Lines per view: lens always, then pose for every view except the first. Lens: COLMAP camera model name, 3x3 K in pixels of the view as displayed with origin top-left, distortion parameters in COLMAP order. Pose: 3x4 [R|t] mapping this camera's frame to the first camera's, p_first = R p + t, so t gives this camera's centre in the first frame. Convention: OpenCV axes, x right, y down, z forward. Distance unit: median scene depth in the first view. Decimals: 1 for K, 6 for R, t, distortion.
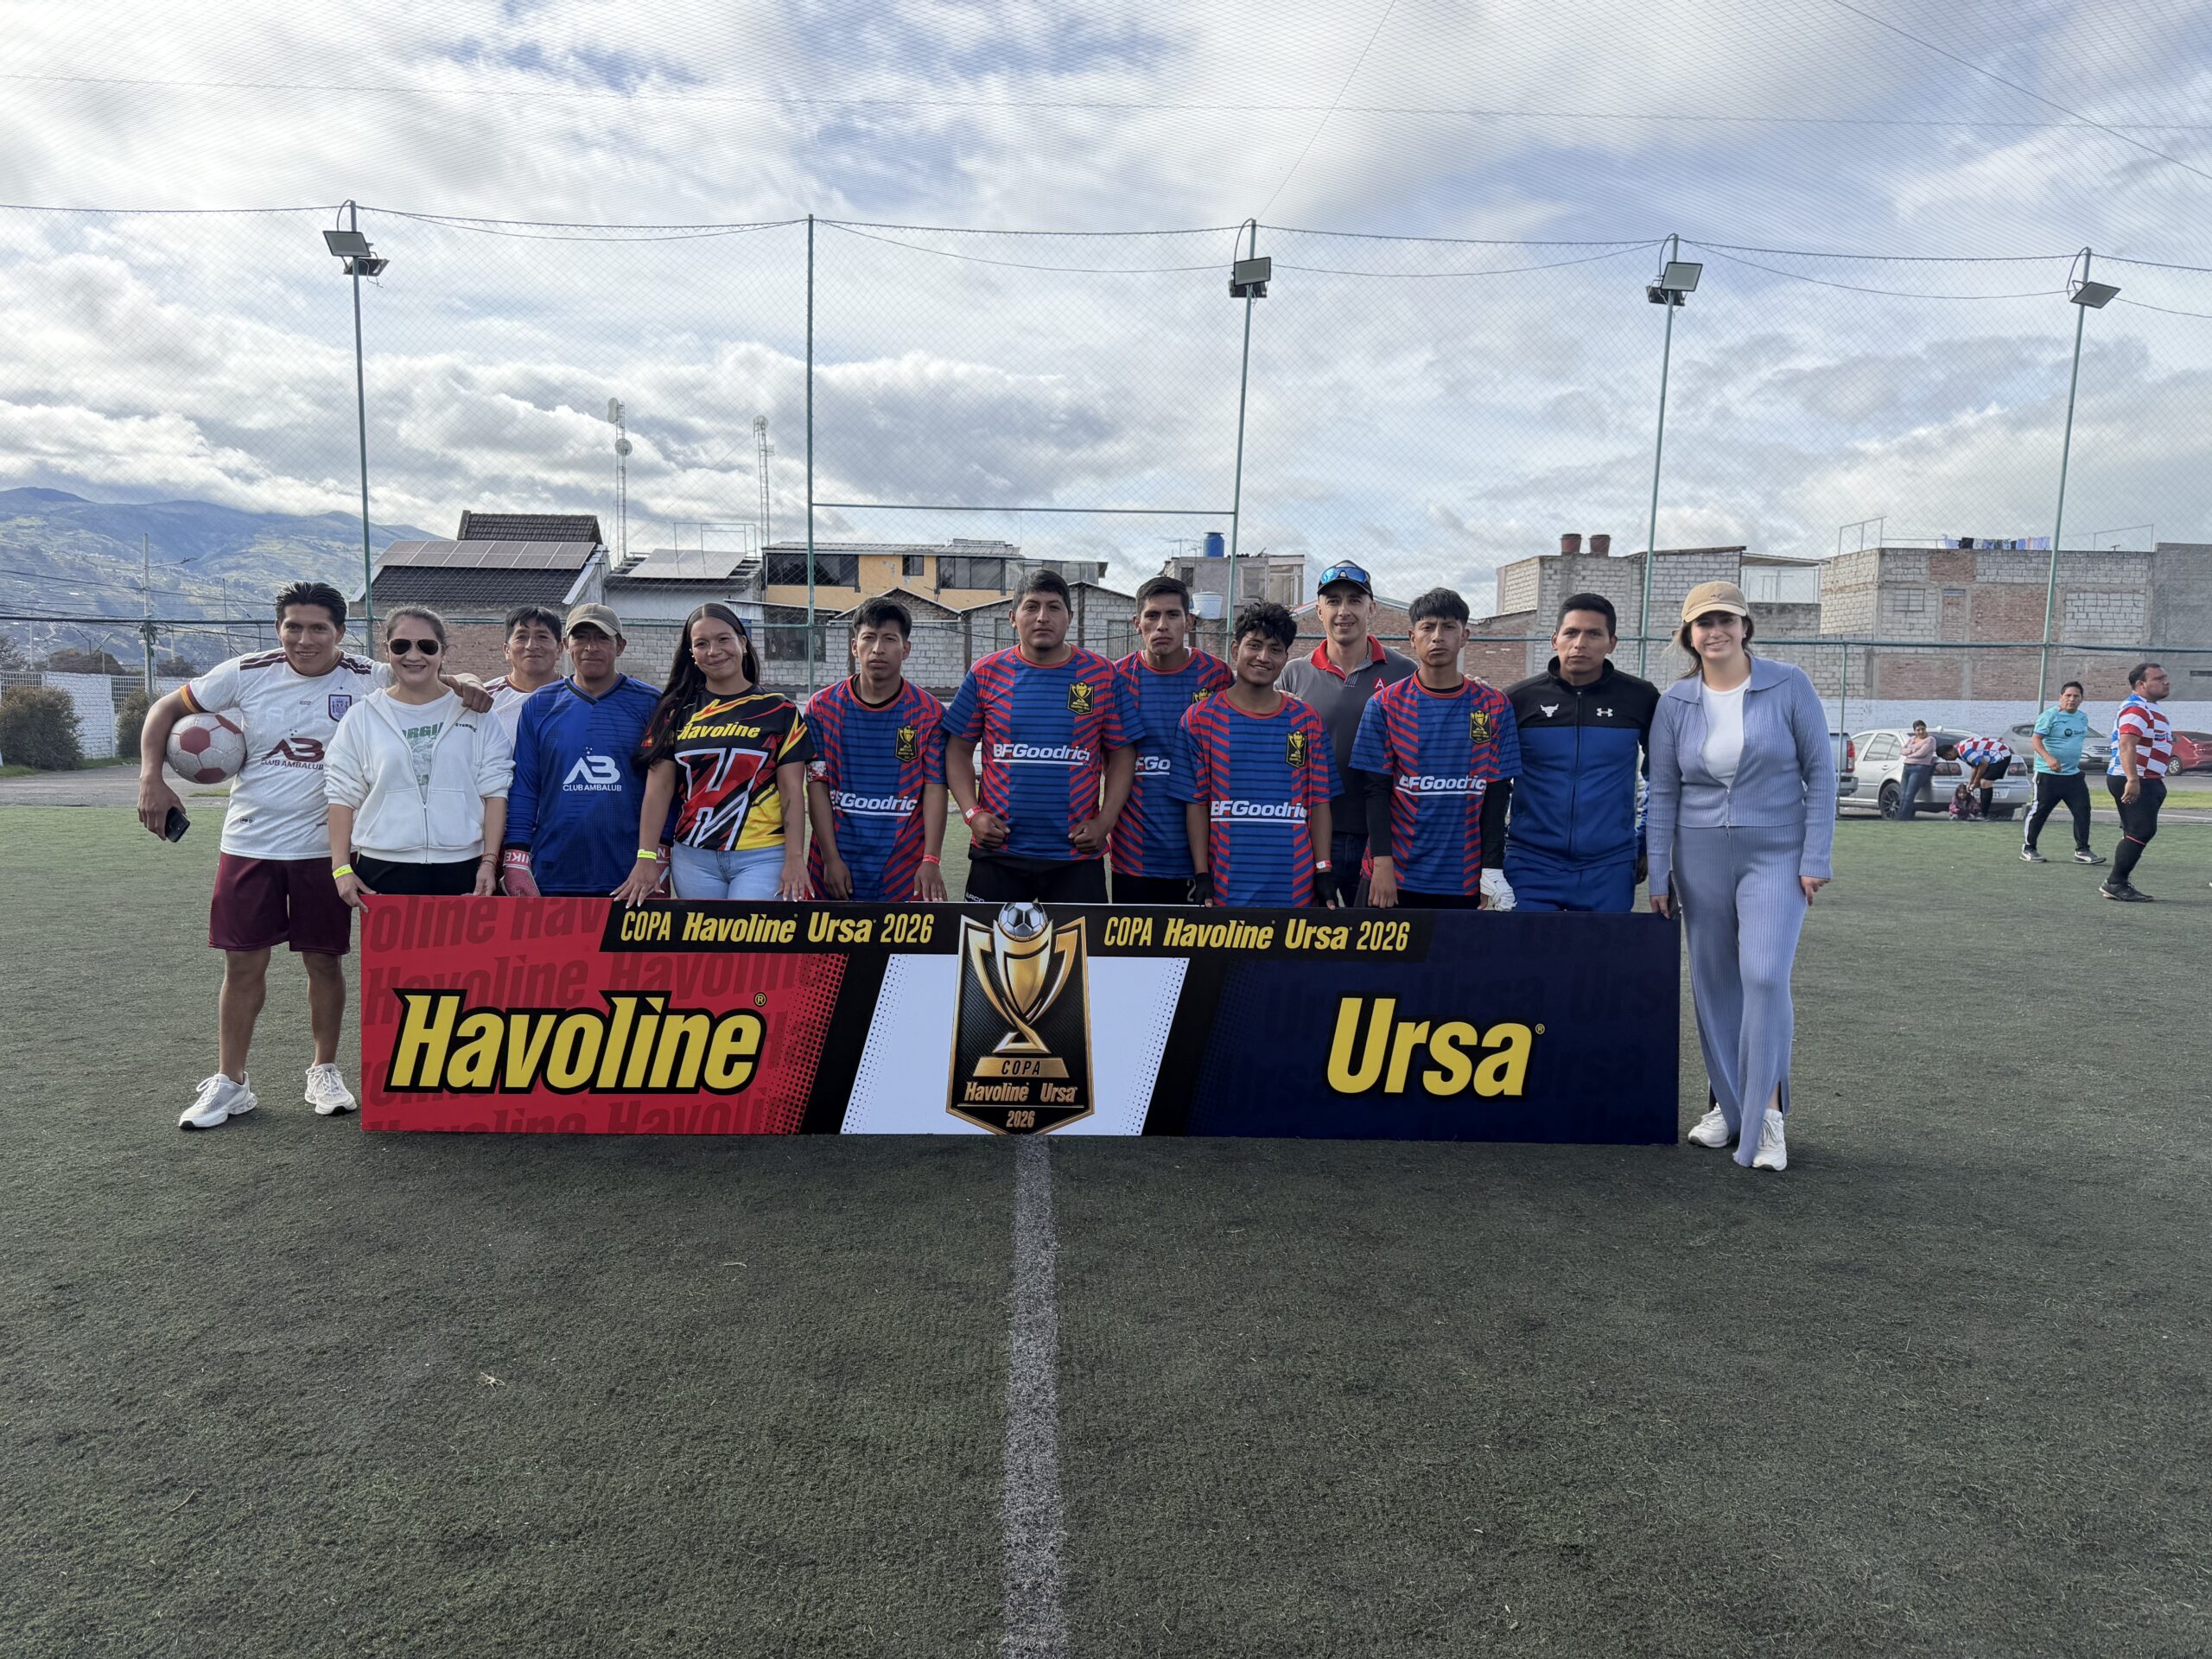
lens RADIAL K [[1559.9, 0, 1105.5], [0, 1559.9, 876.4], [0, 0, 1]] dist [0.050422, -0.067716]
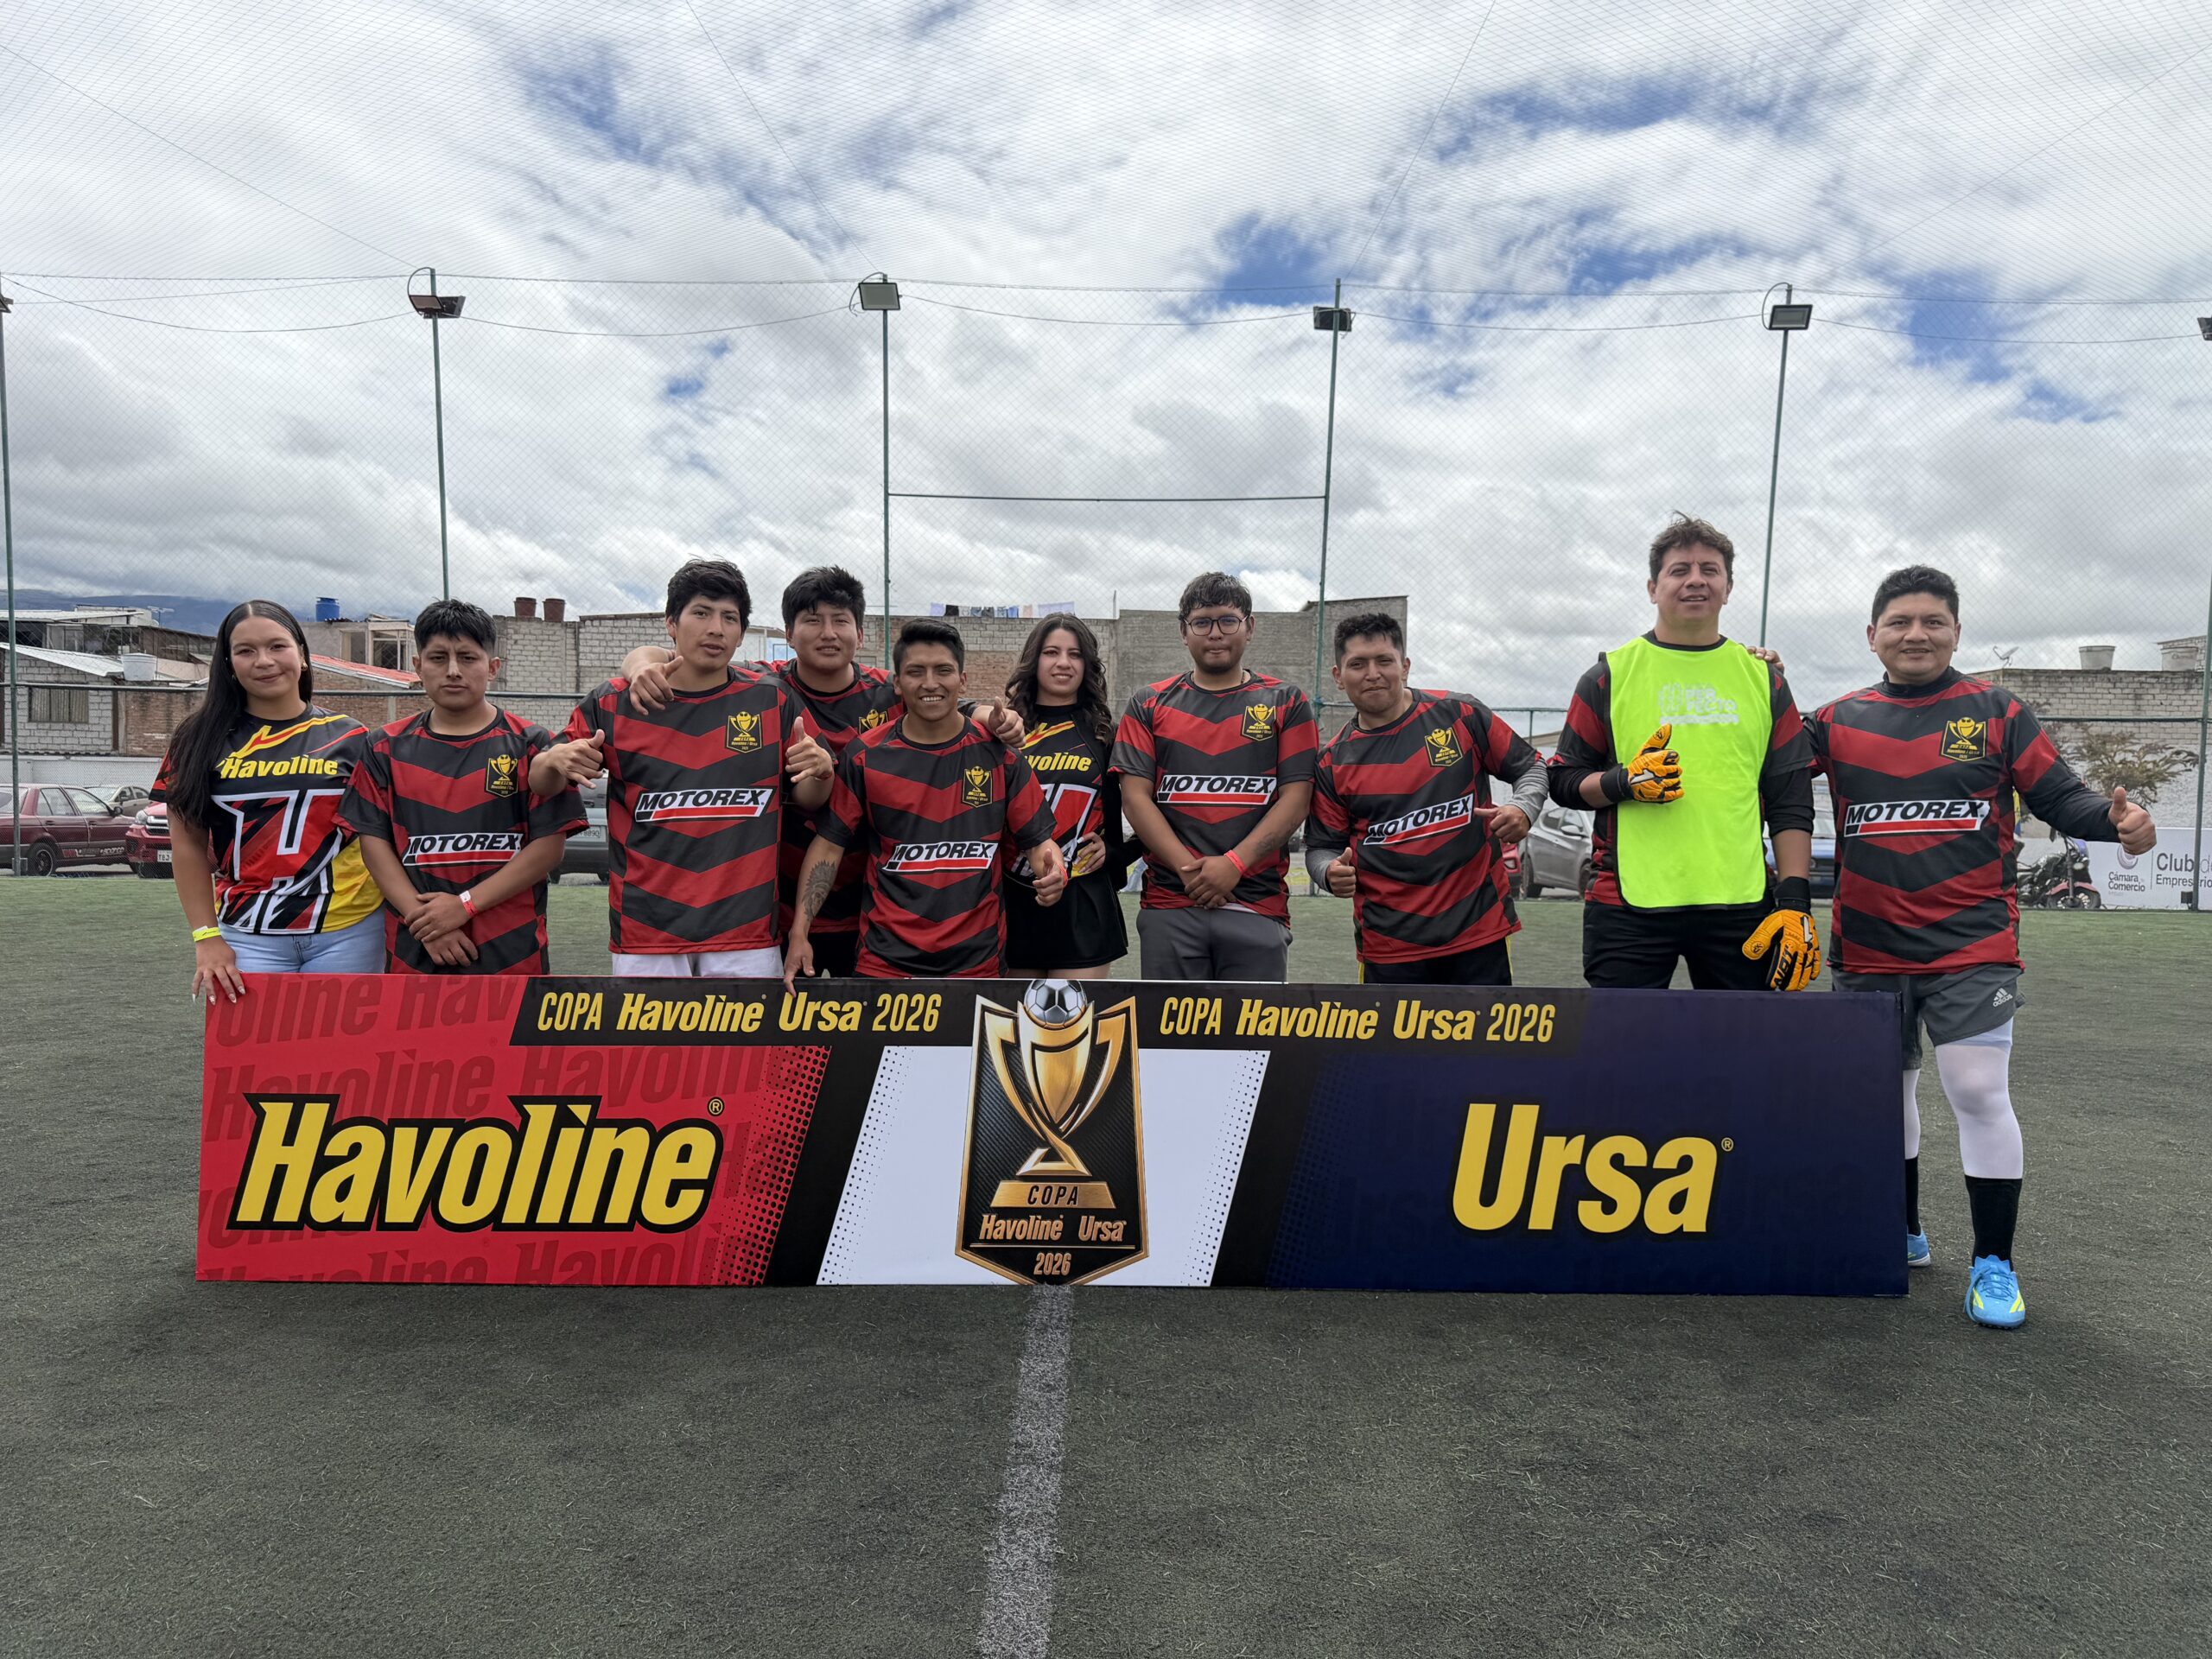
lens RADIAL K [[1141.2, 0, 1109.6], [0, 1141.2, 807.3], [0, 0, 1]] dist [0.026794, -0.025849]
pose [[0.999865, -0.001991, -0.016289, -0.016596], [0.001094, 0.998495, -0.054840, -0.037537], [0.016374, 0.054815, 0.998362, 0.427558]]
